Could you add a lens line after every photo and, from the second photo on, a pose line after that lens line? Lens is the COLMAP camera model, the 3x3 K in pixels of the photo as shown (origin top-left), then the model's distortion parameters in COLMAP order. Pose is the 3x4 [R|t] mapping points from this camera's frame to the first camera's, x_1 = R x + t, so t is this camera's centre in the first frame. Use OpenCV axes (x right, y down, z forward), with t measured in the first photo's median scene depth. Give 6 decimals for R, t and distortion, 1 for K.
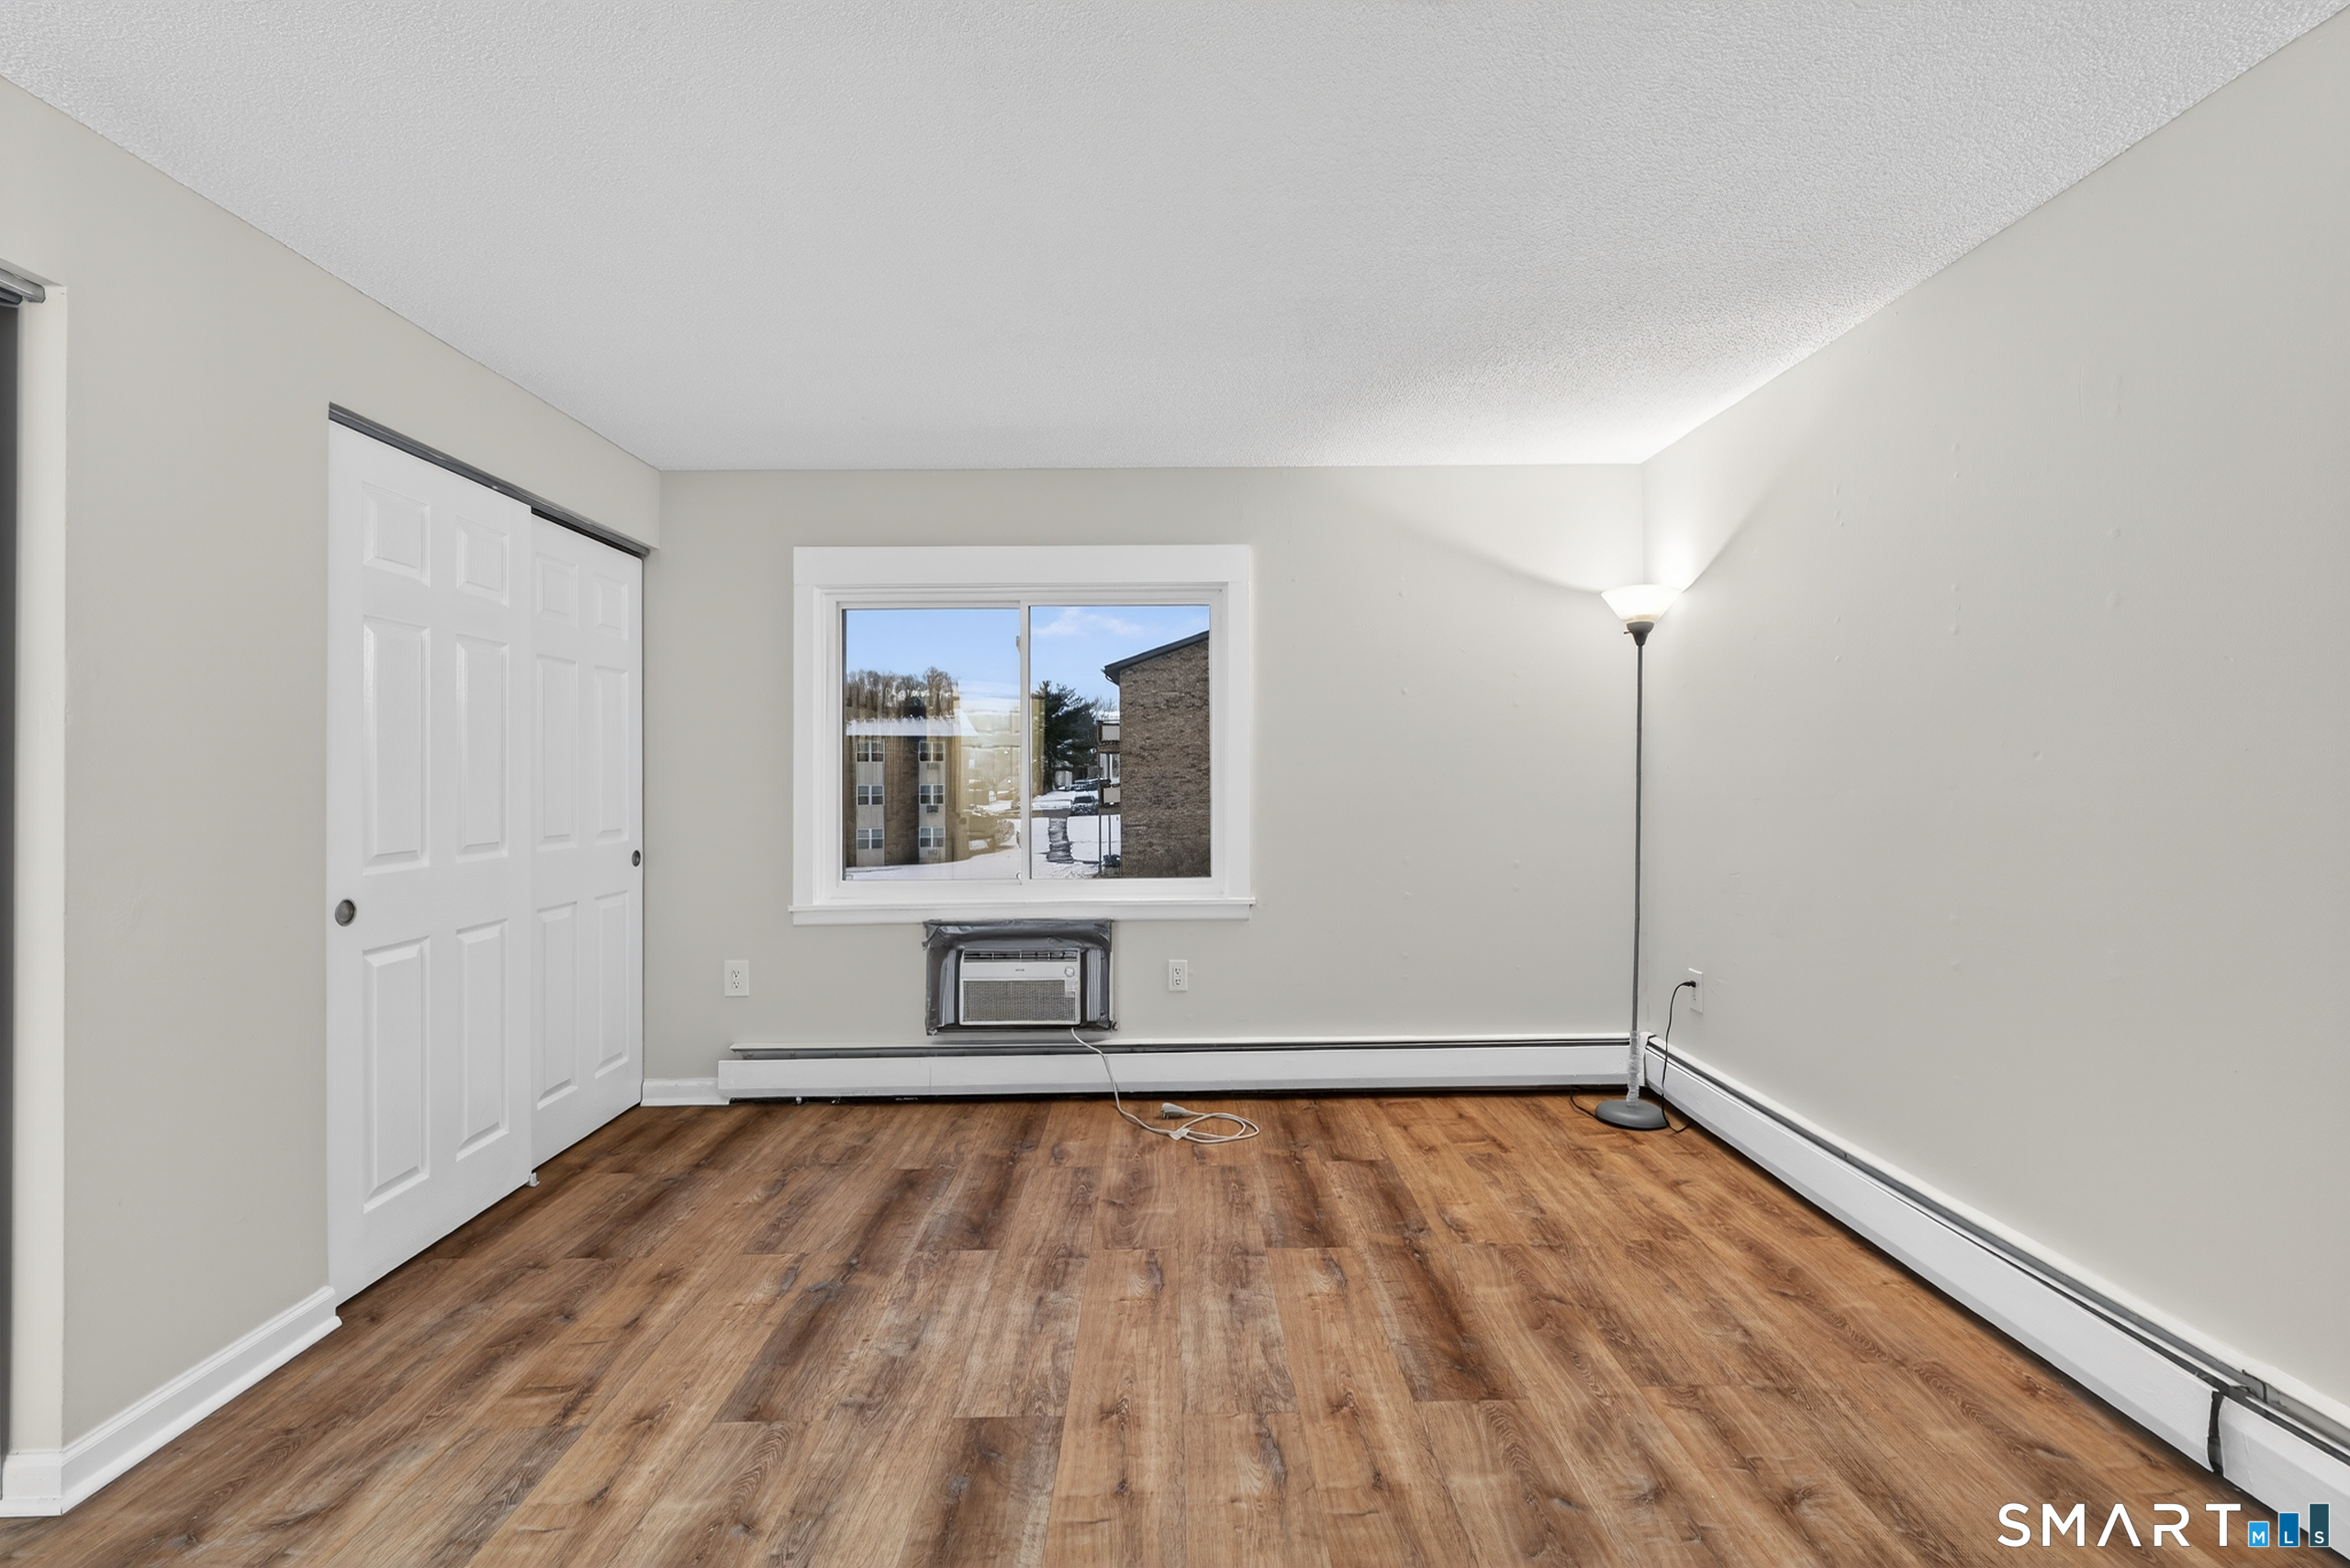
lens RADIAL K [[1036.7, 0, 1179.3], [0, 1036.7, 777.9], [0, 0, 1]] dist [0.002847, -0.001319]
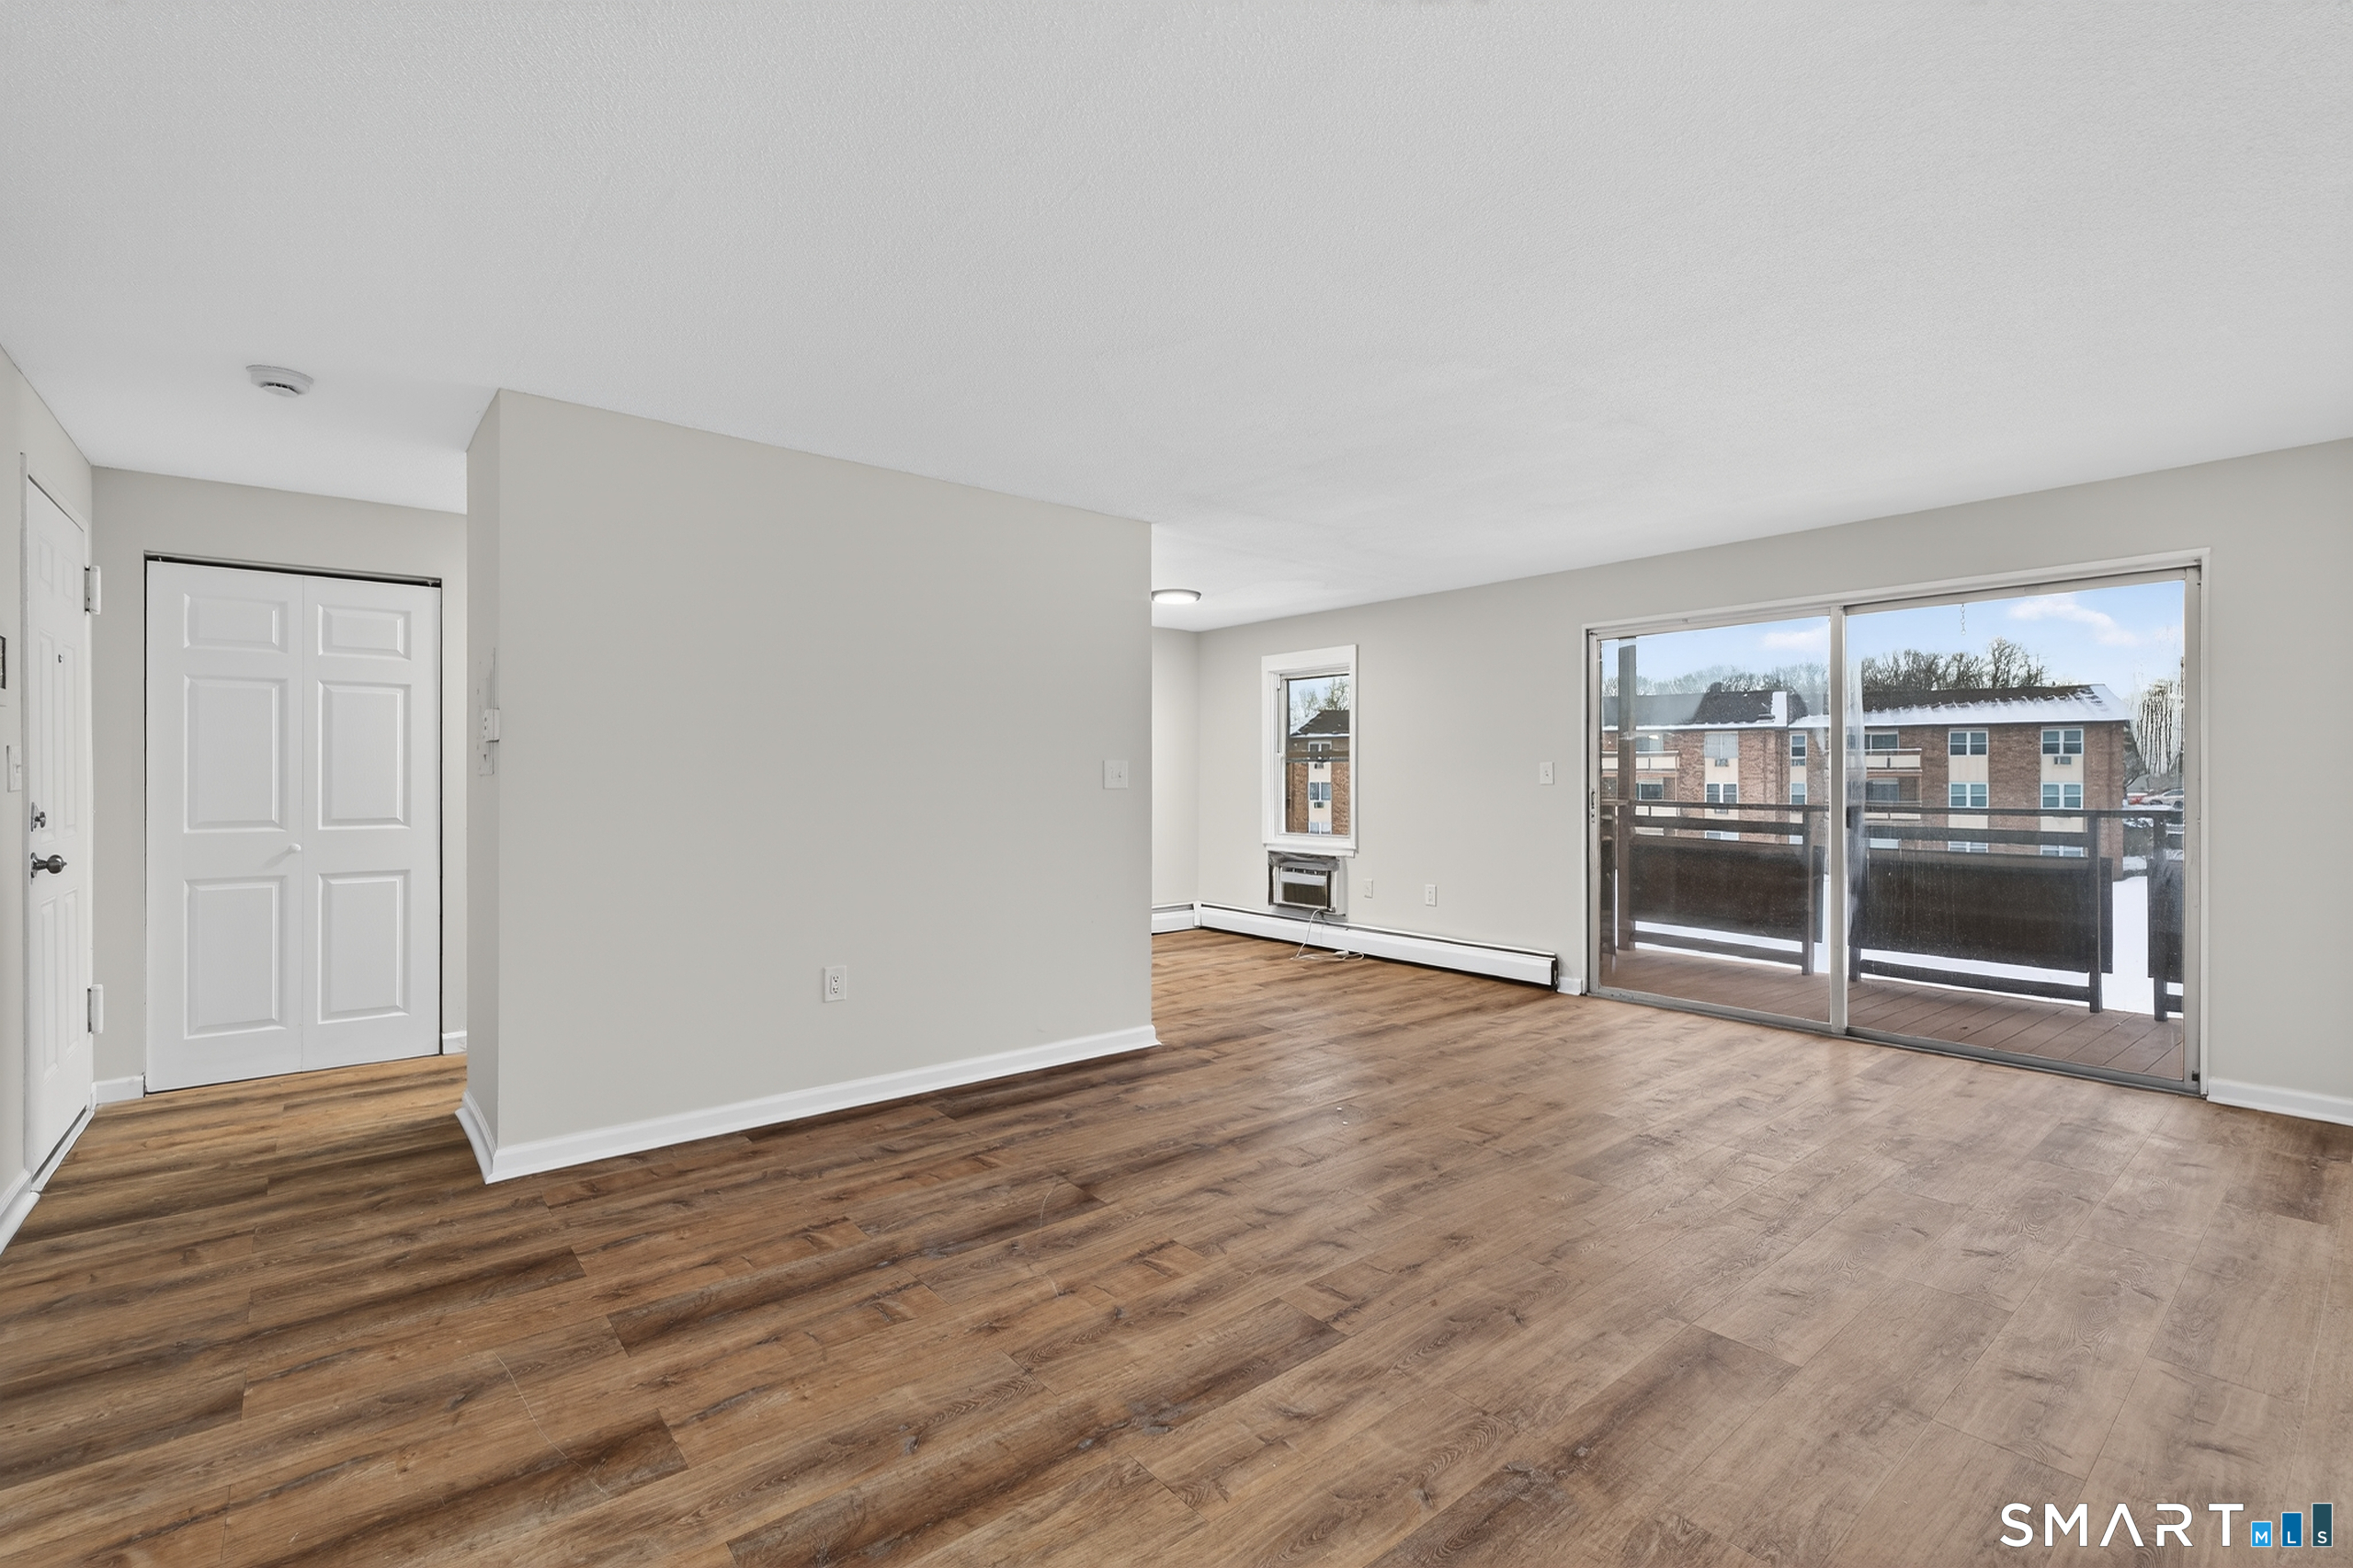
lens RADIAL K [[1038.0, 0, 1173.0], [0, 1038.0, 778.4], [0, 0, 1]] dist [0.002847, -0.001319]
pose [[0.621154, 0.006734, -0.783660, 1.807817], [-0.010380, 0.999946, 0.000365, 0.000124], [0.783620, 0.007908, 0.621190, -0.586472]]
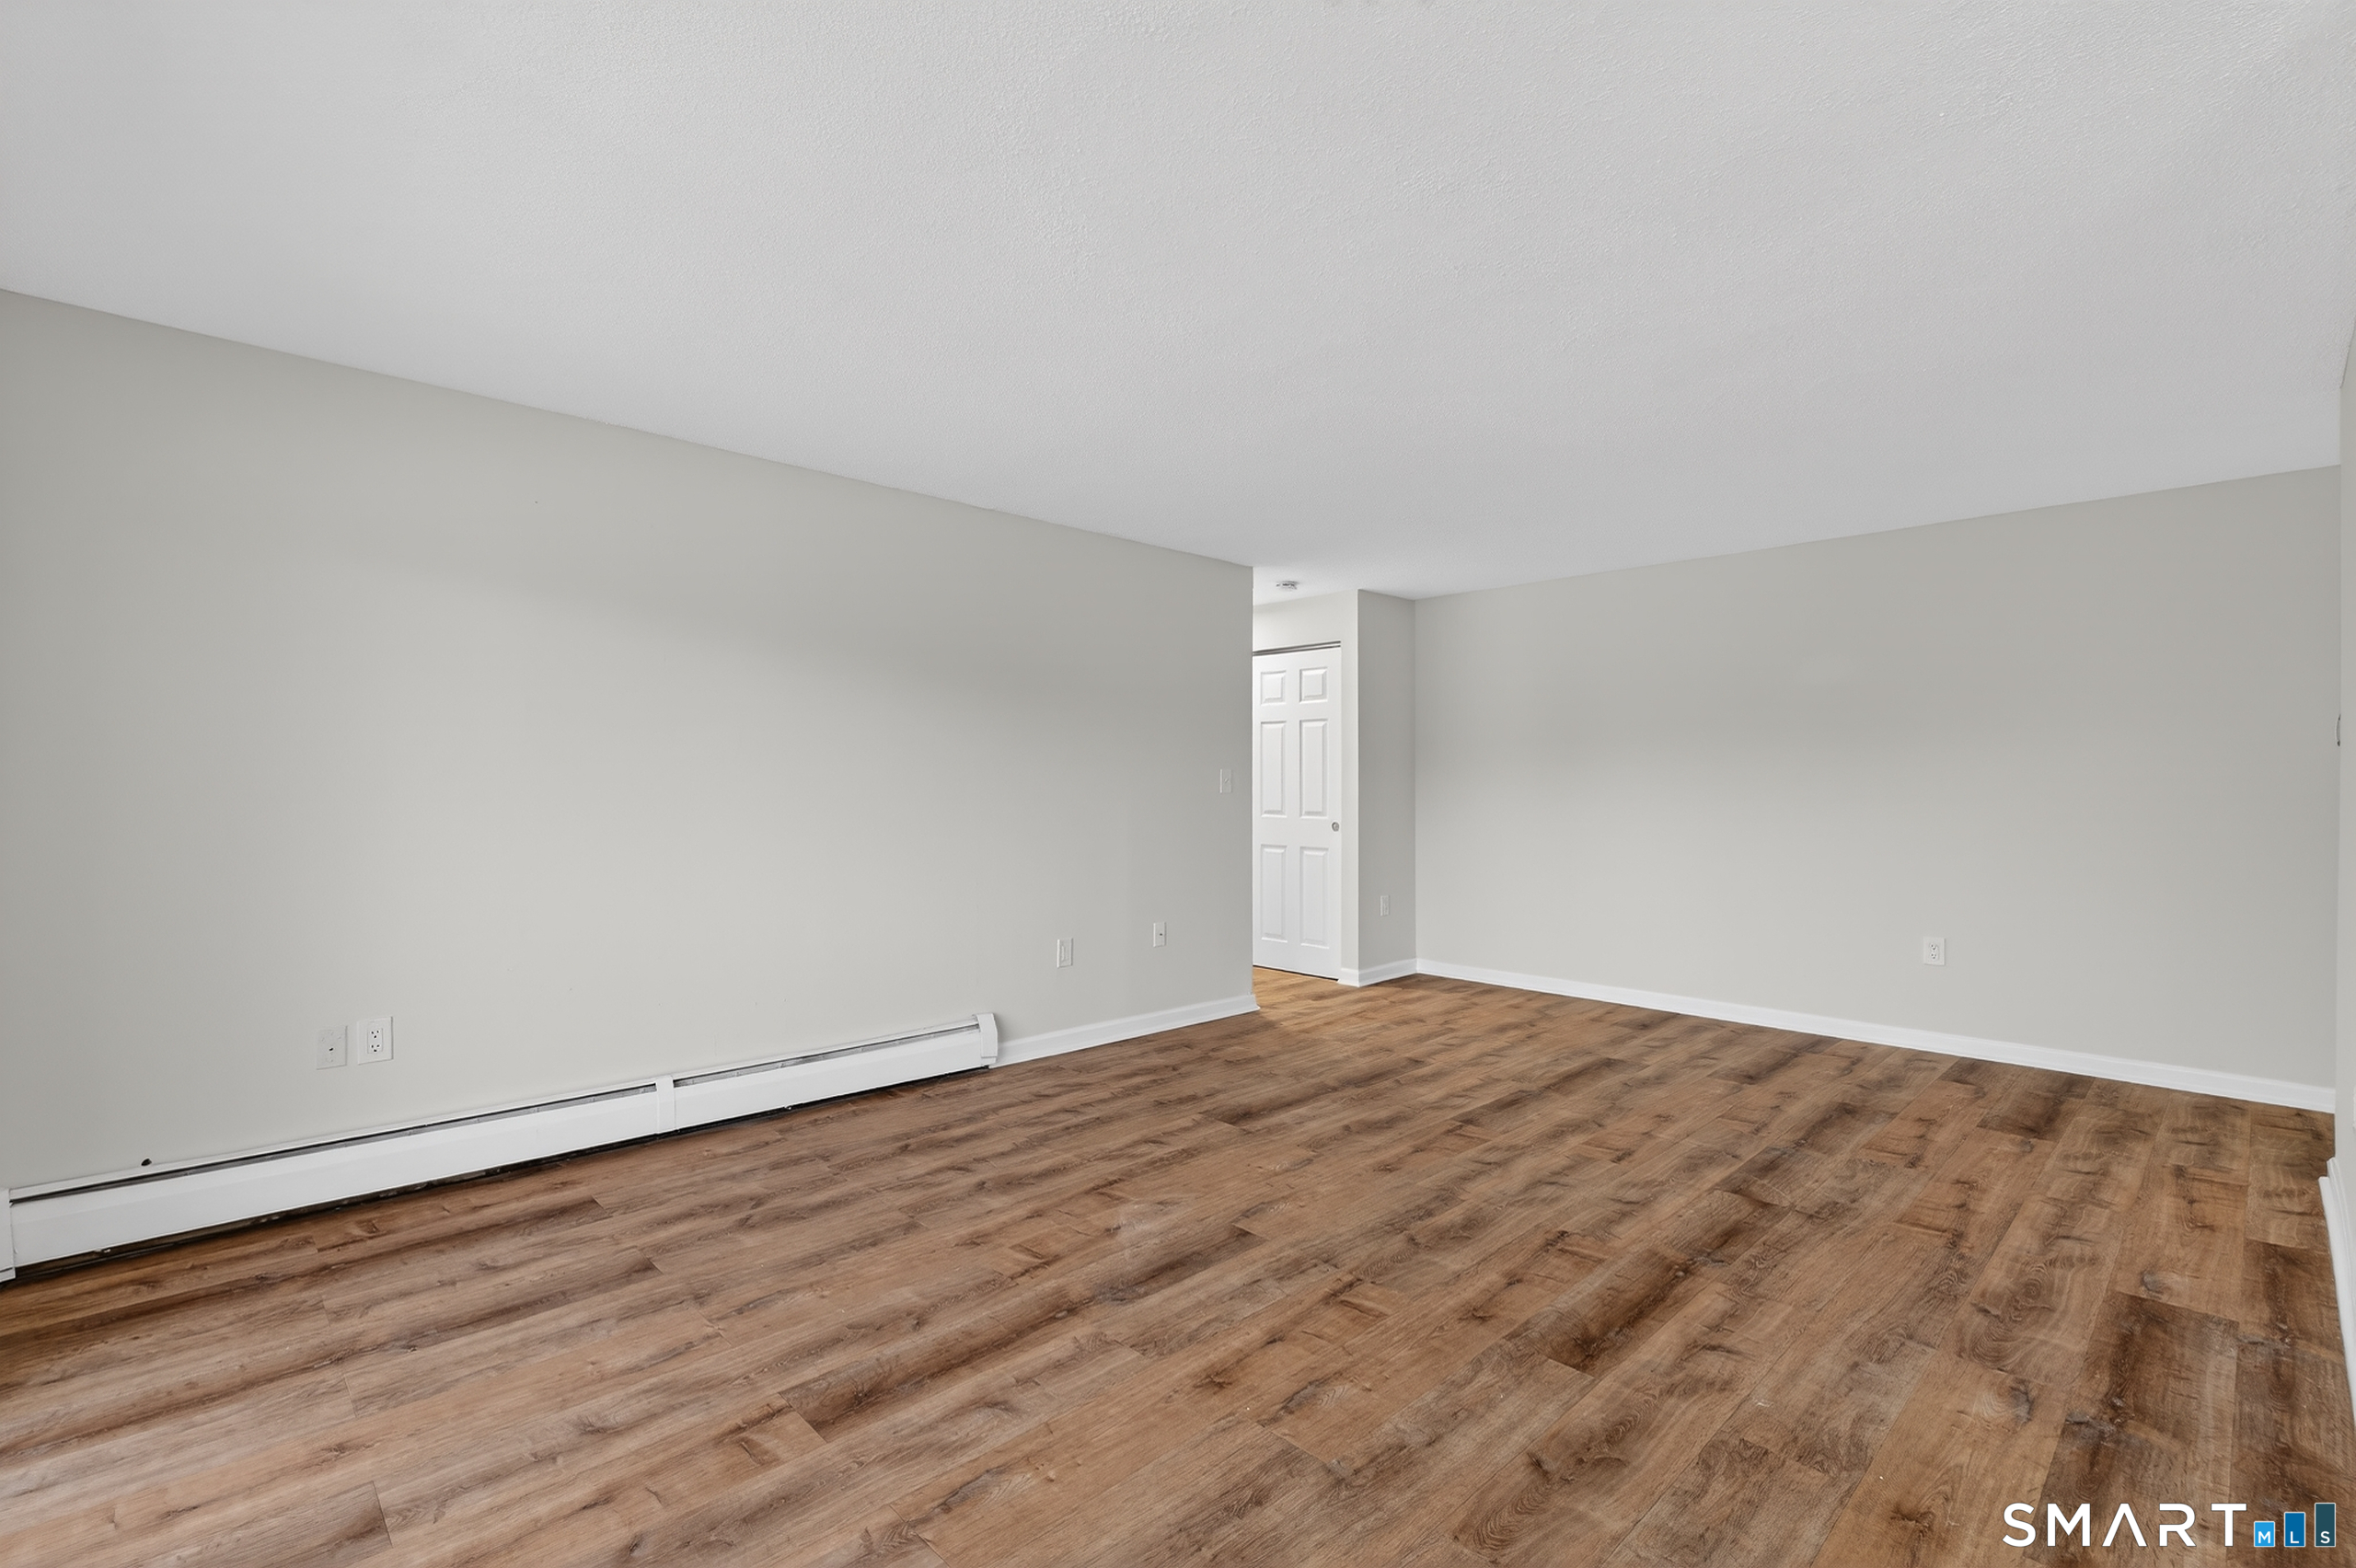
lens RADIAL K [[1039.3, 0, 1188.2], [0, 1039.3, 776.2], [0, 0, 1]] dist [0.002847, -0.001319]
pose [[-0.684556, 0.009920, 0.728893, 0.363544], [0.009200, 0.999945, -0.004968, -0.006362], [-0.728902, 0.003305, -0.684610, 1.390947]]
